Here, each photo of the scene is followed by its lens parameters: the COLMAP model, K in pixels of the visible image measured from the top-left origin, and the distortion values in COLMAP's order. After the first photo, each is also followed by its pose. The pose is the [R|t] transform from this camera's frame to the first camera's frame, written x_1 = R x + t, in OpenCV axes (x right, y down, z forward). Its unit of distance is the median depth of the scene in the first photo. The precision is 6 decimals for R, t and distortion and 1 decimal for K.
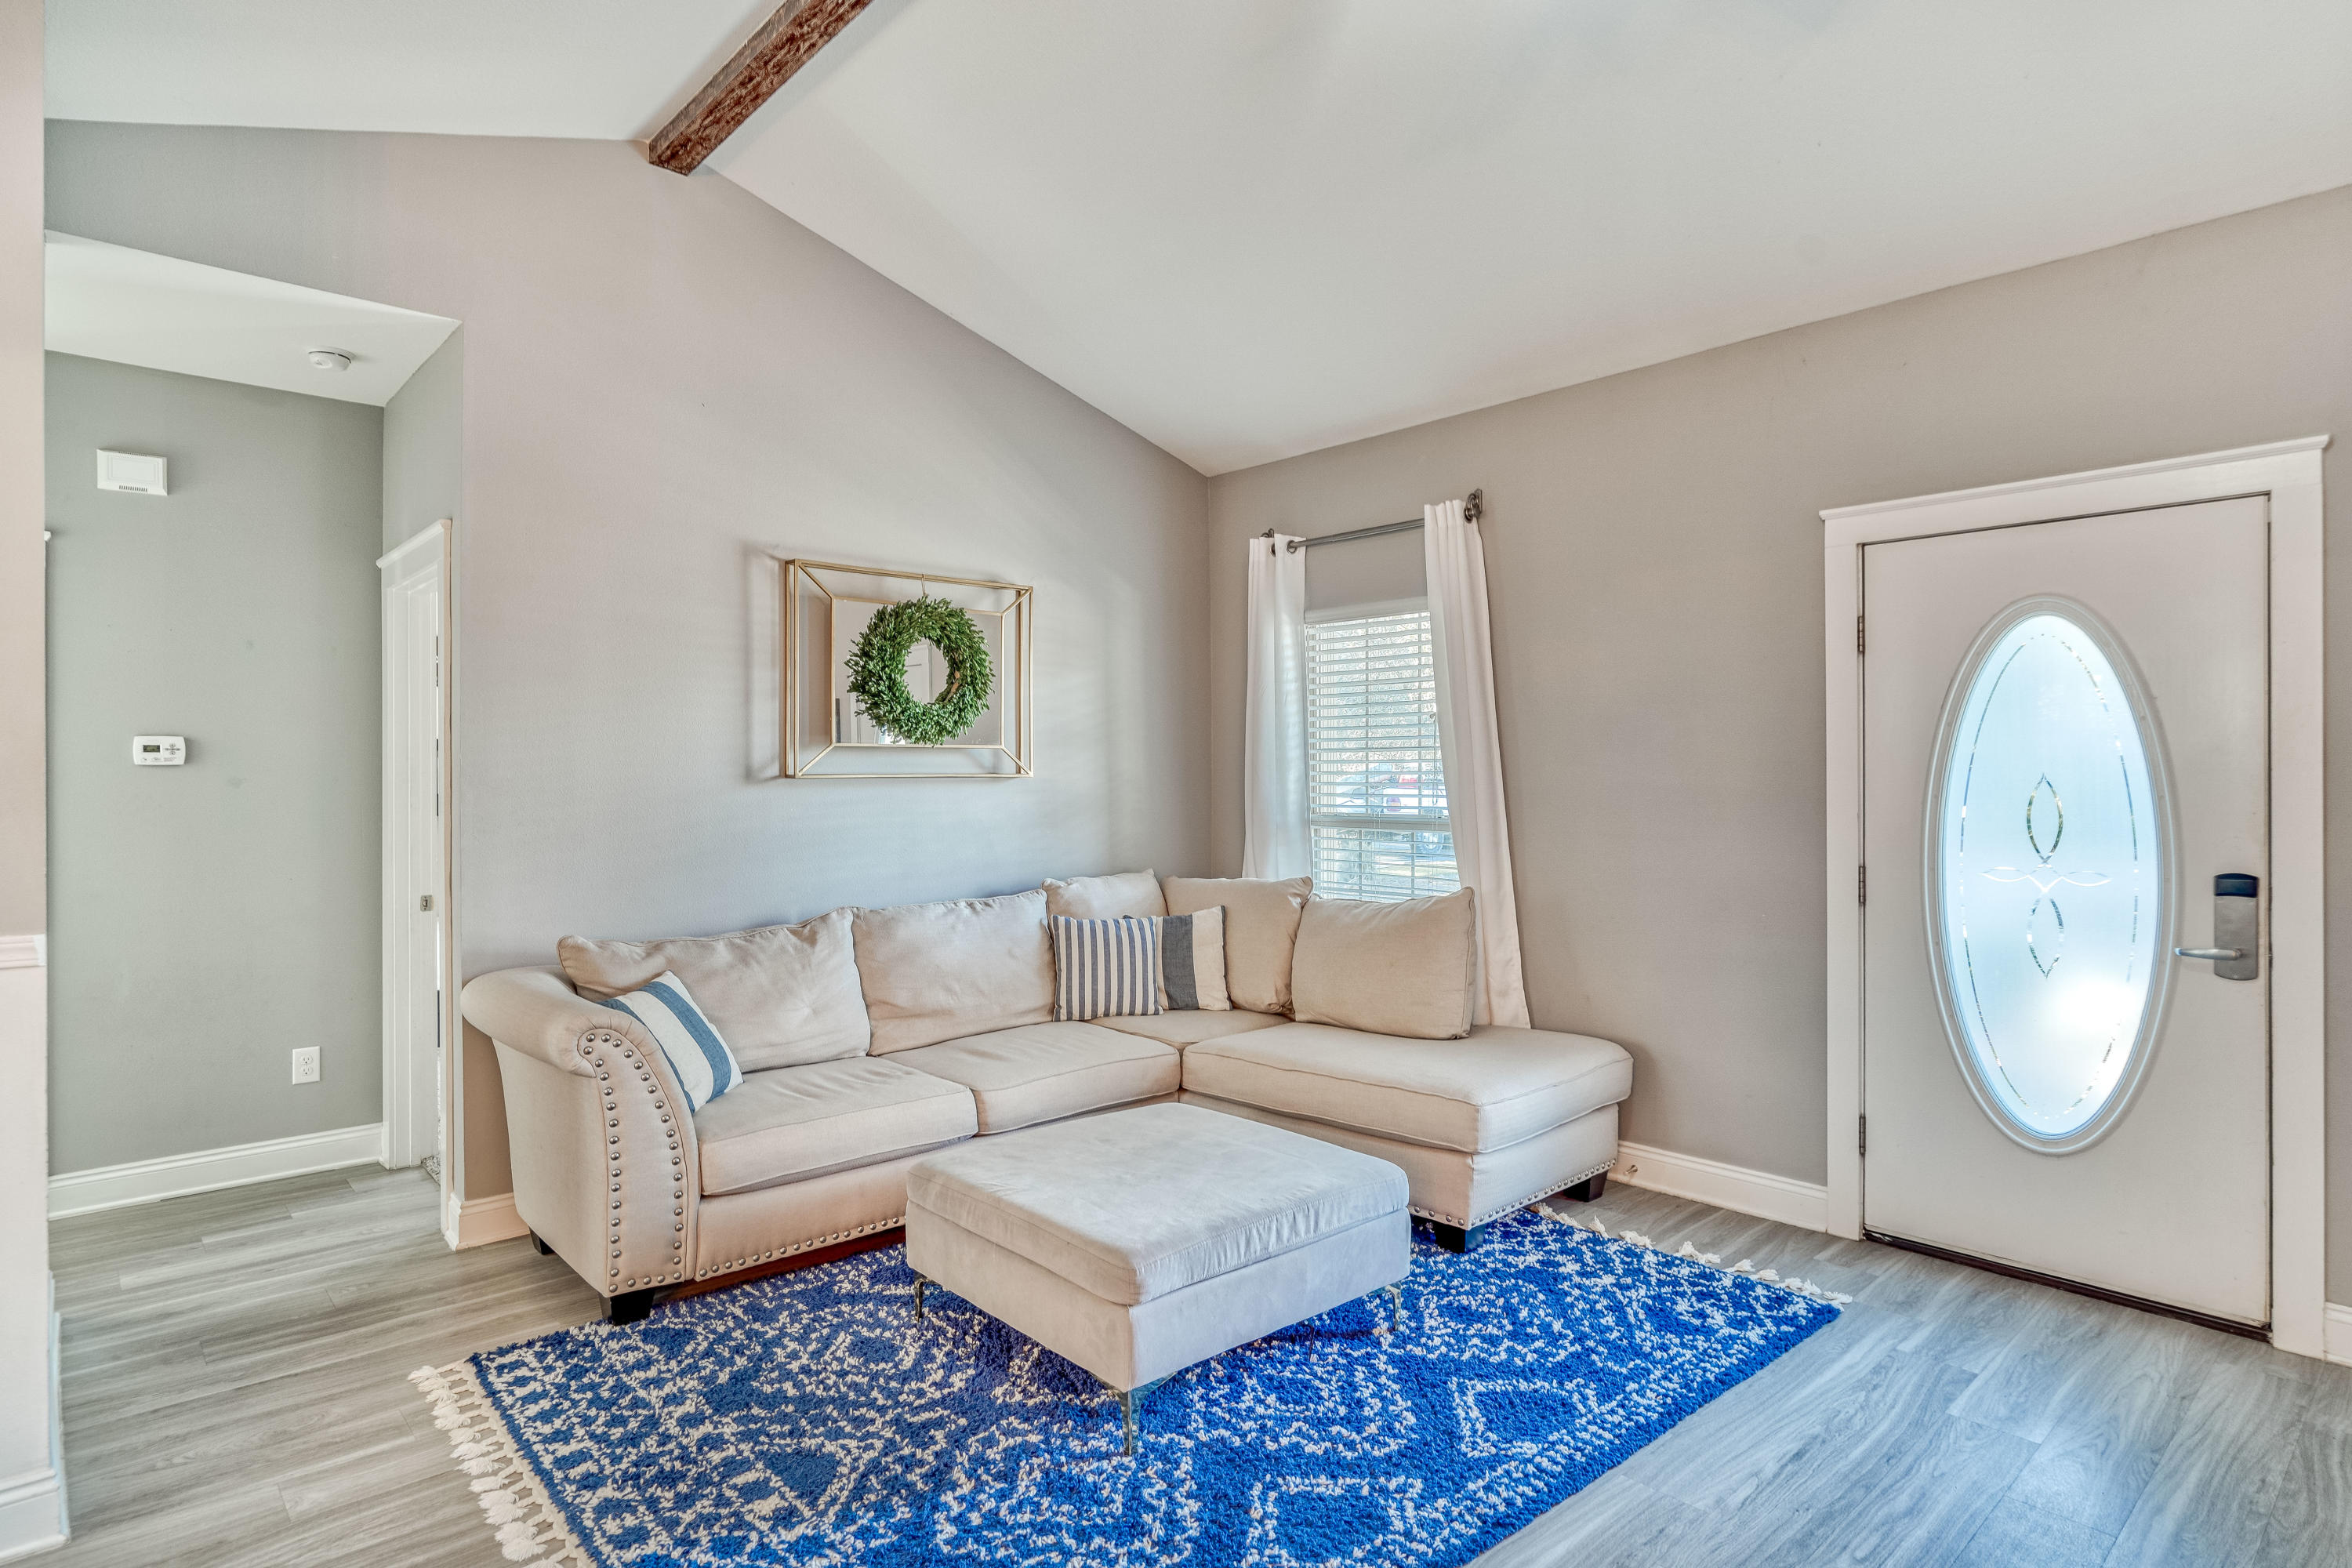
lens RADIAL K [[1263.2, 0, 1175.7], [0, 1263.2, 774.4], [0, 0, 1]] dist [-0.009696, 0.006270]
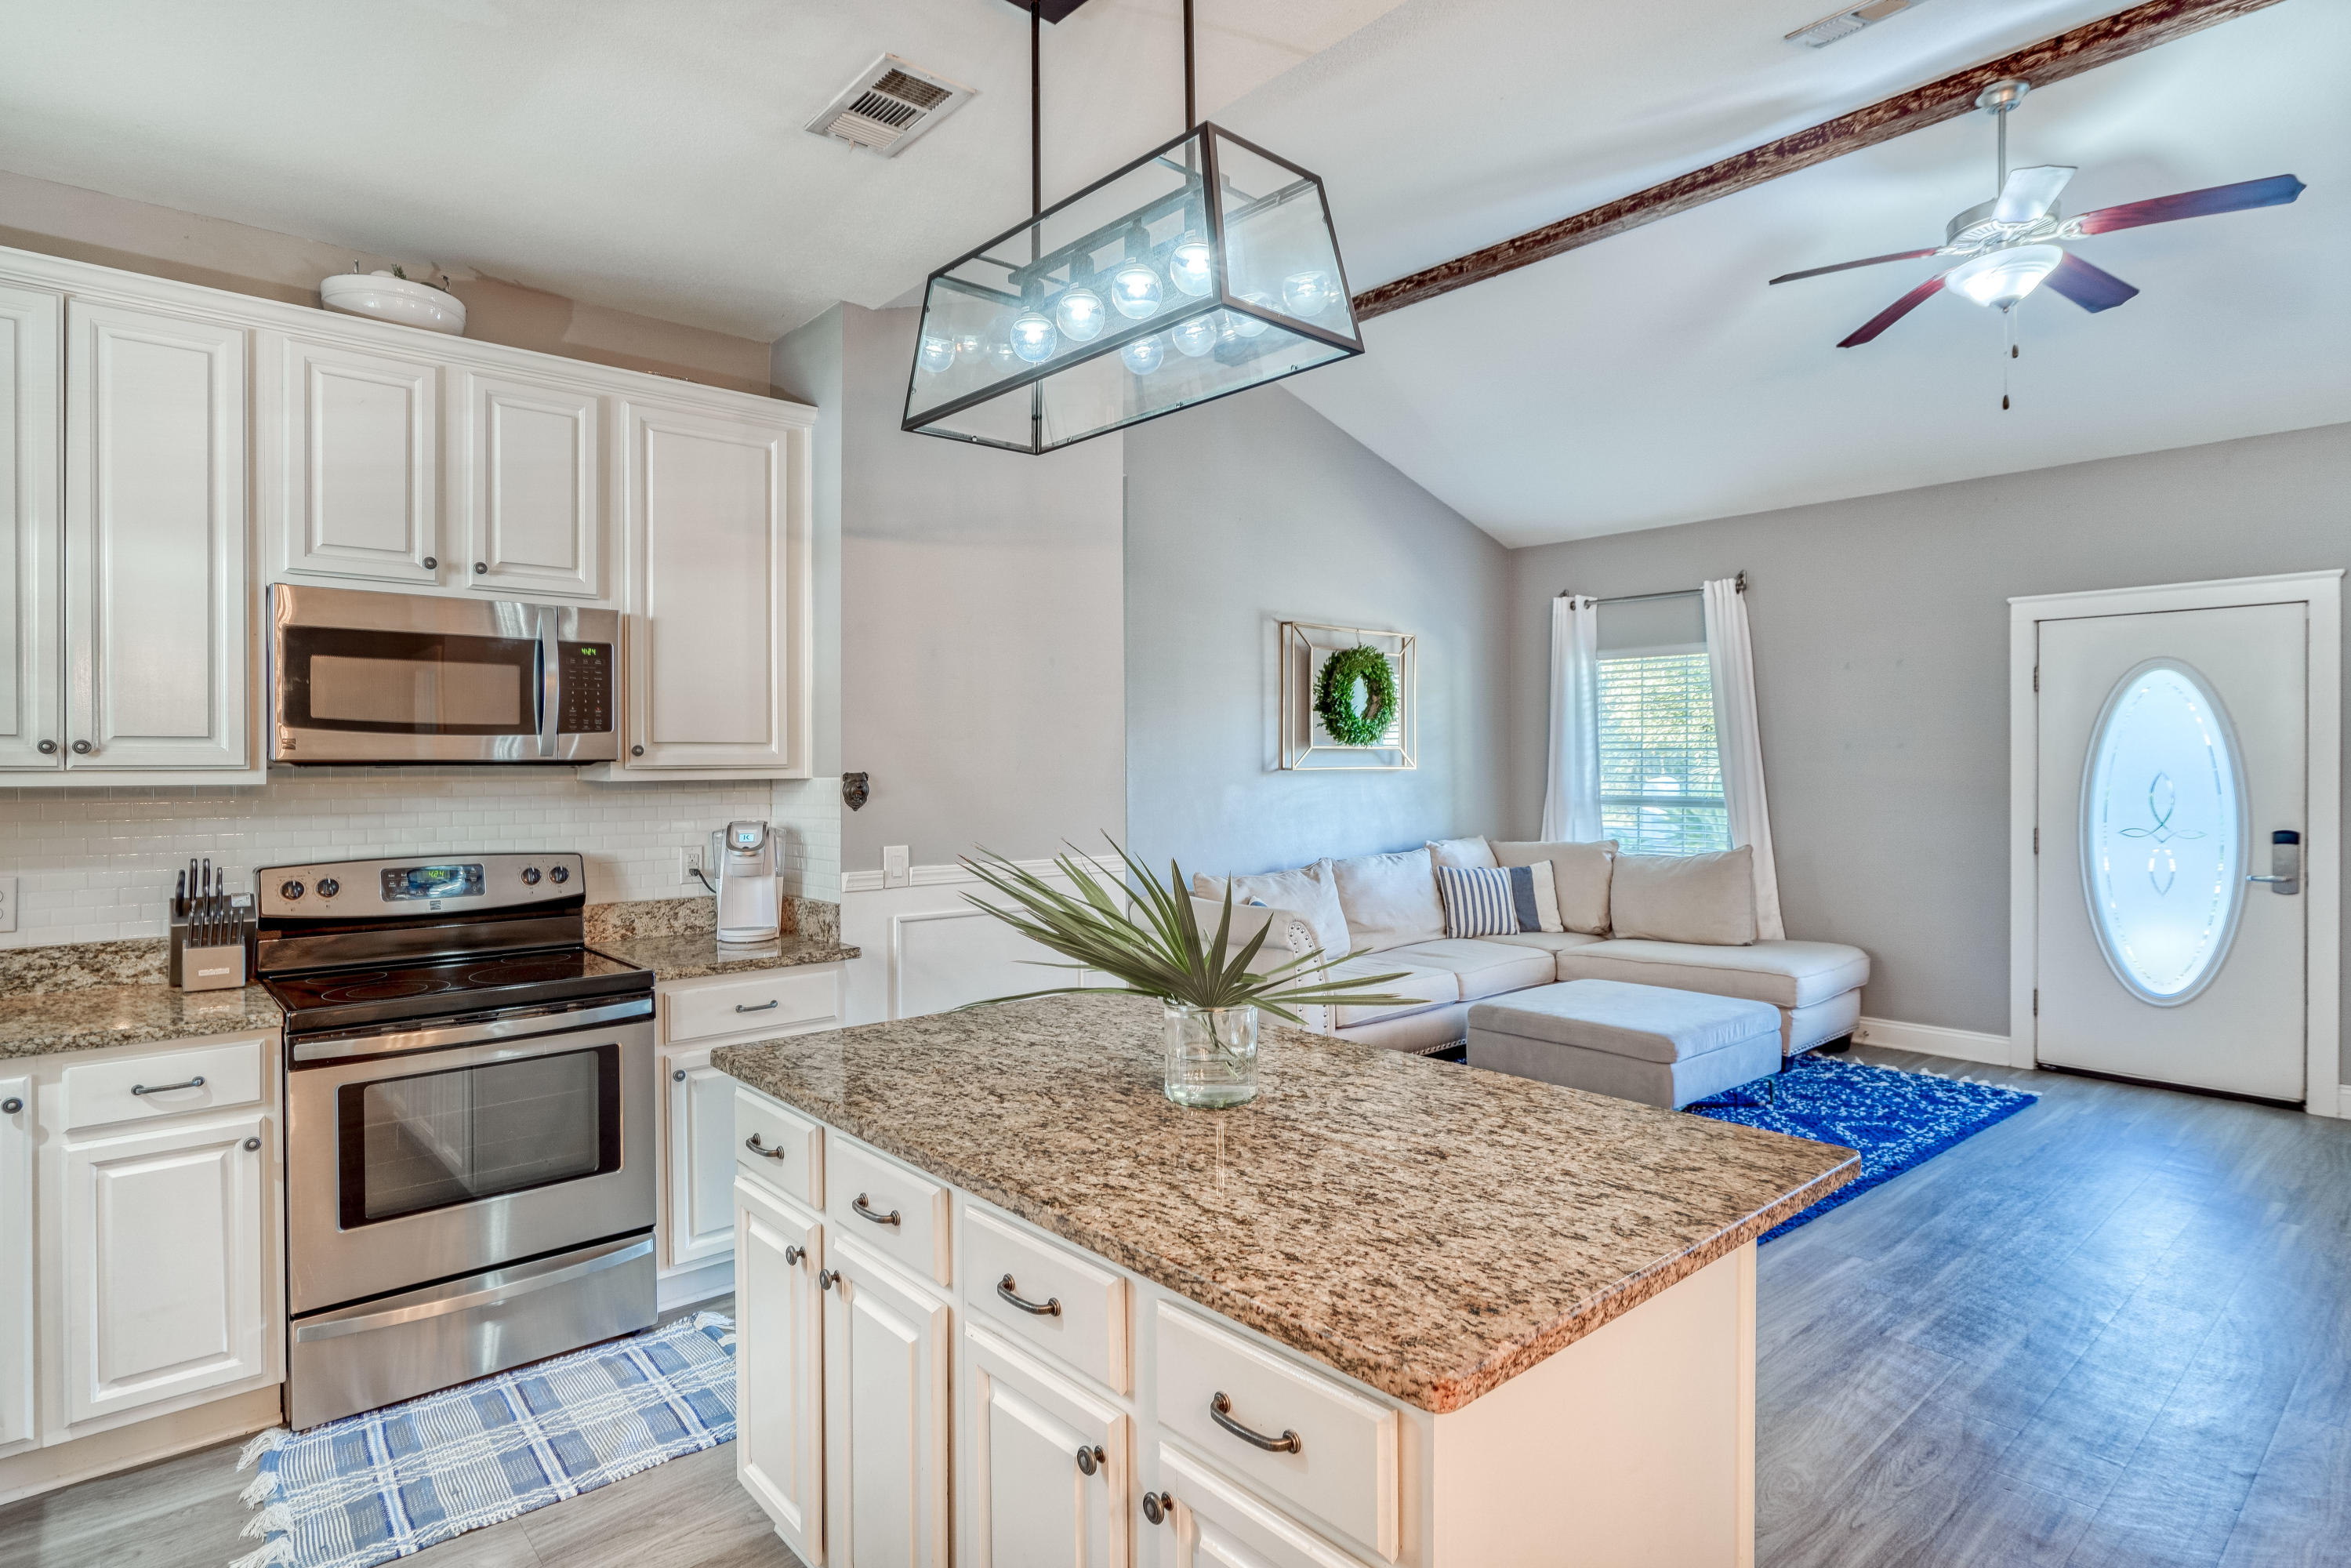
lens RADIAL K [[1262.8, 0, 1146.9], [0, 1262.8, 767.8], [0, 0, 1]] dist [-0.009696, 0.006270]
pose [[0.999861, 0.001131, -0.016645, -0.501519], [-0.001051, 0.999988, 0.004779, -0.007913], [0.016651, -0.004760, 0.999850, -0.542541]]
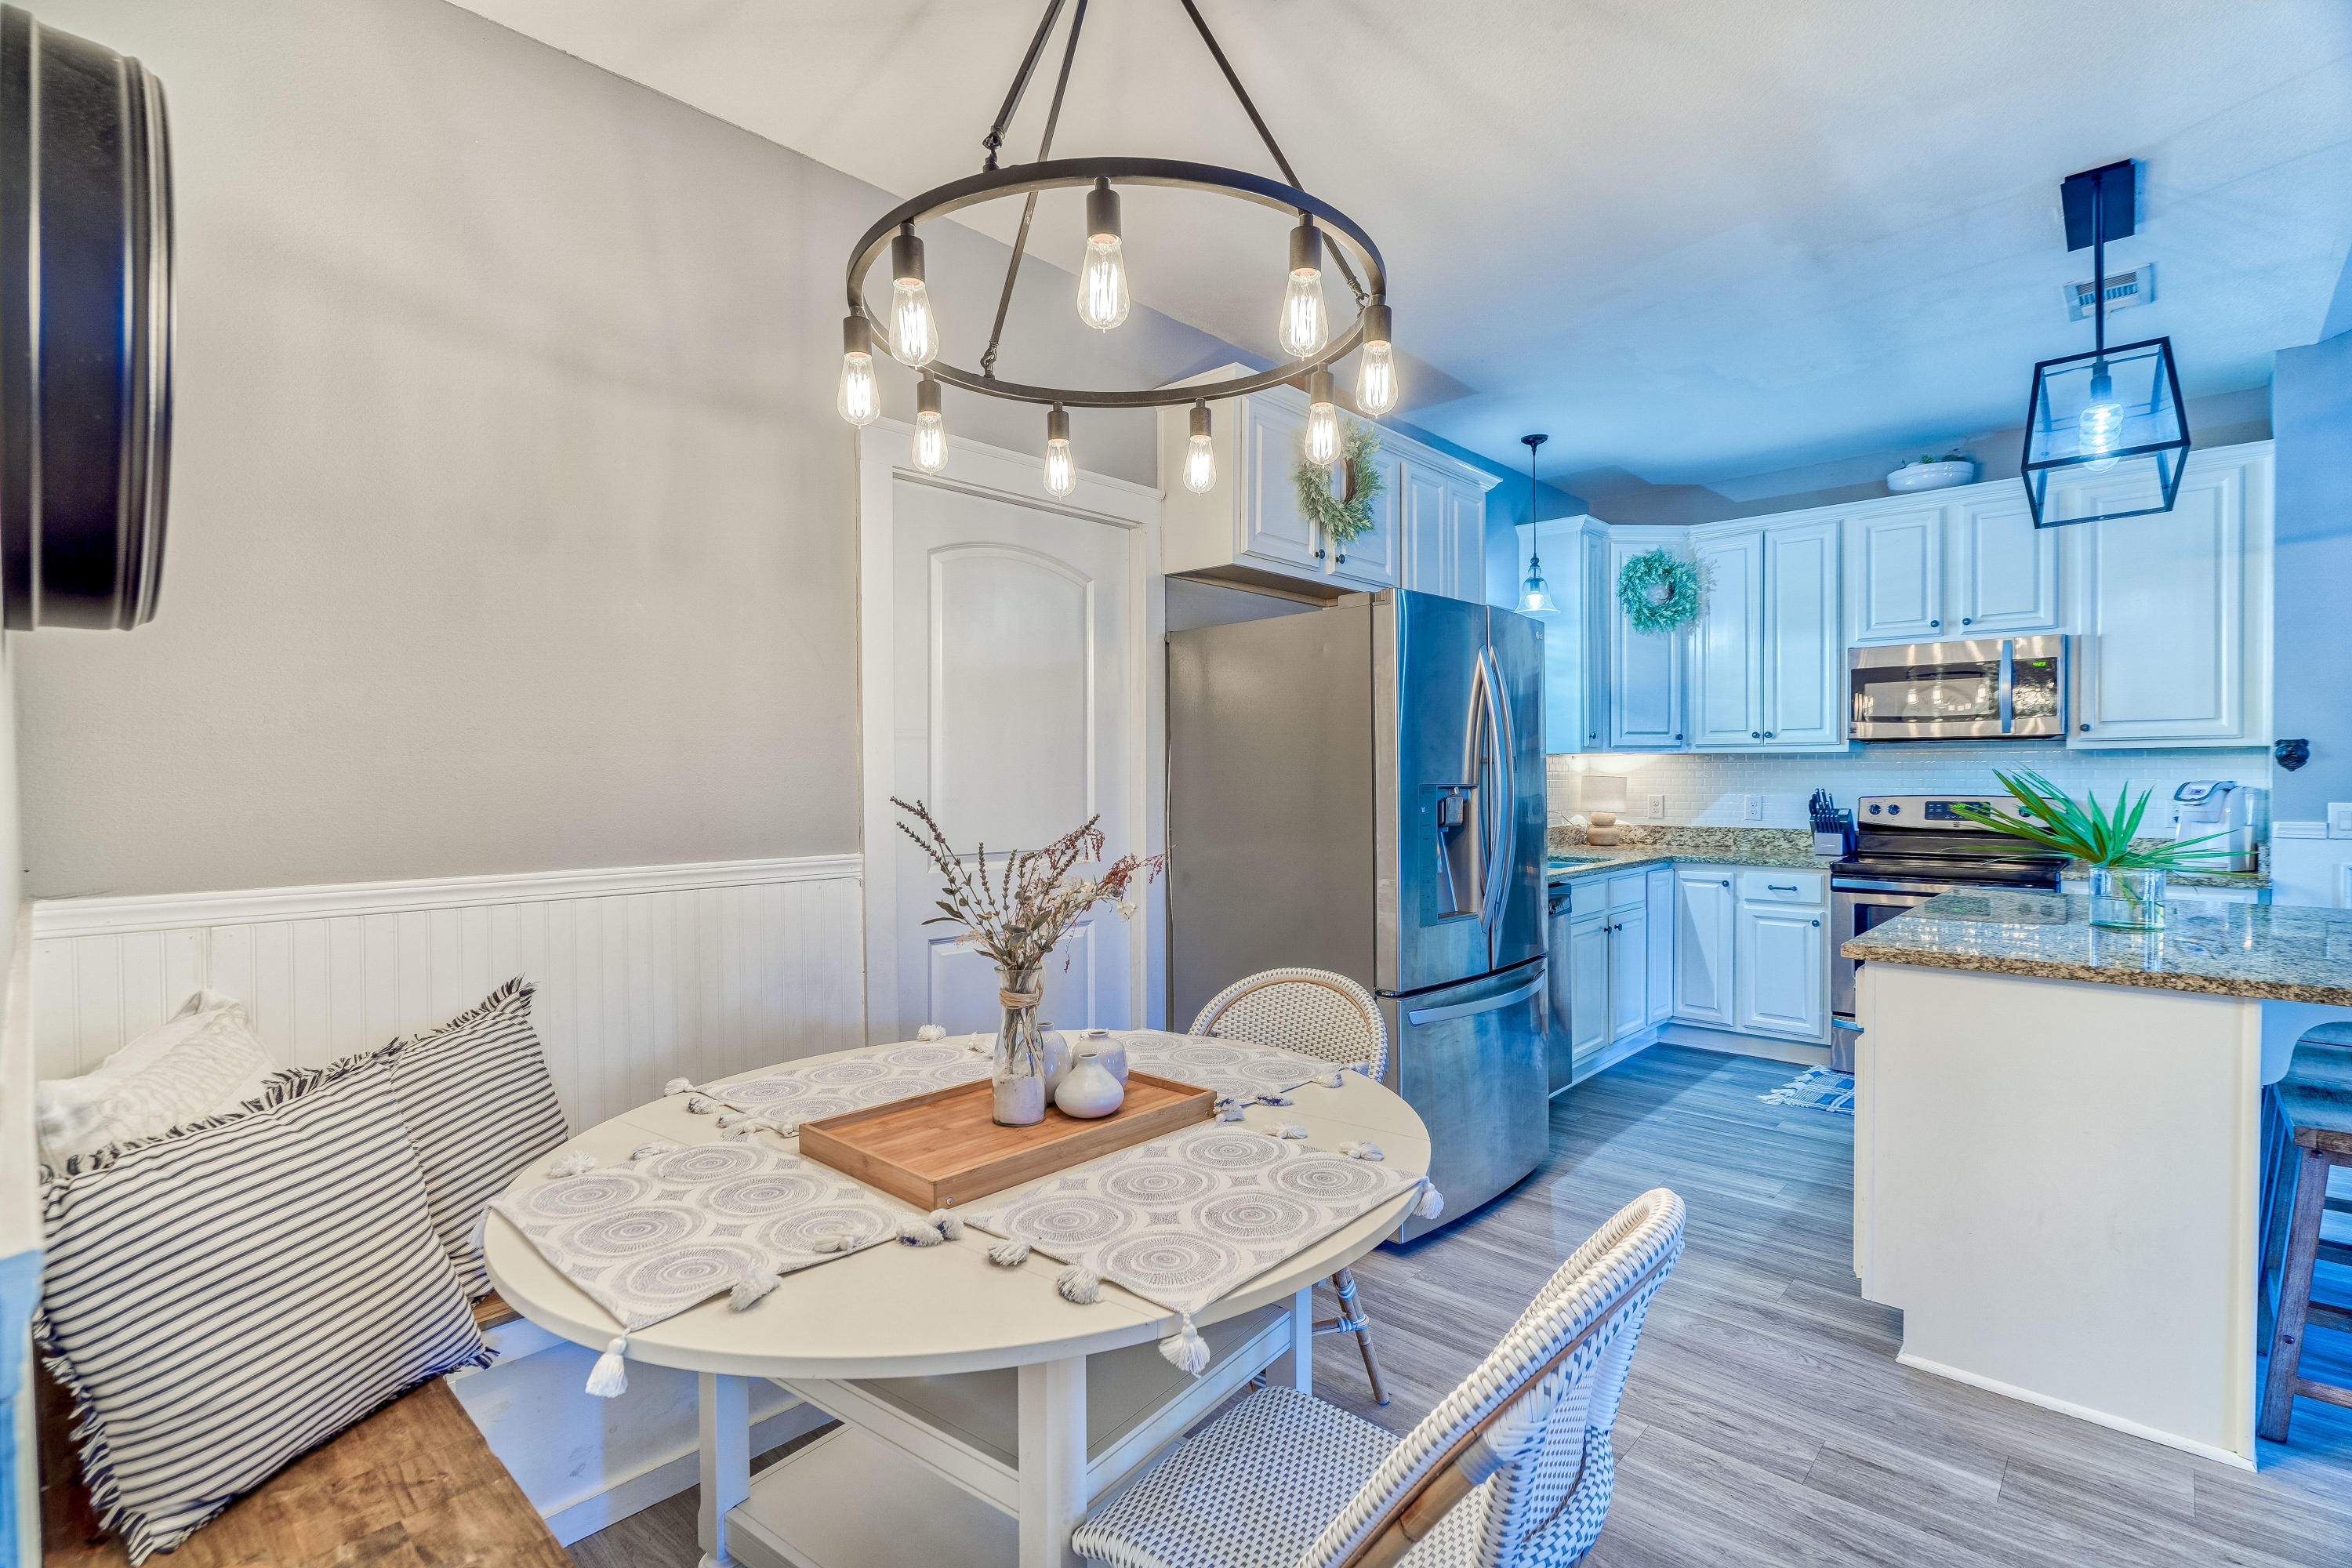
lens RADIAL K [[1104.4, 0, 1174.4], [0, 1104.4, 777.2], [0, 0, 1]] dist [-0.010976, 0.004457]
pose [[0.081840, 0.005543, -0.996630, 0.175924], [0.002506, 0.999980, 0.005767, 0.026960], [0.996642, -0.002969, 0.081825, -0.687328]]
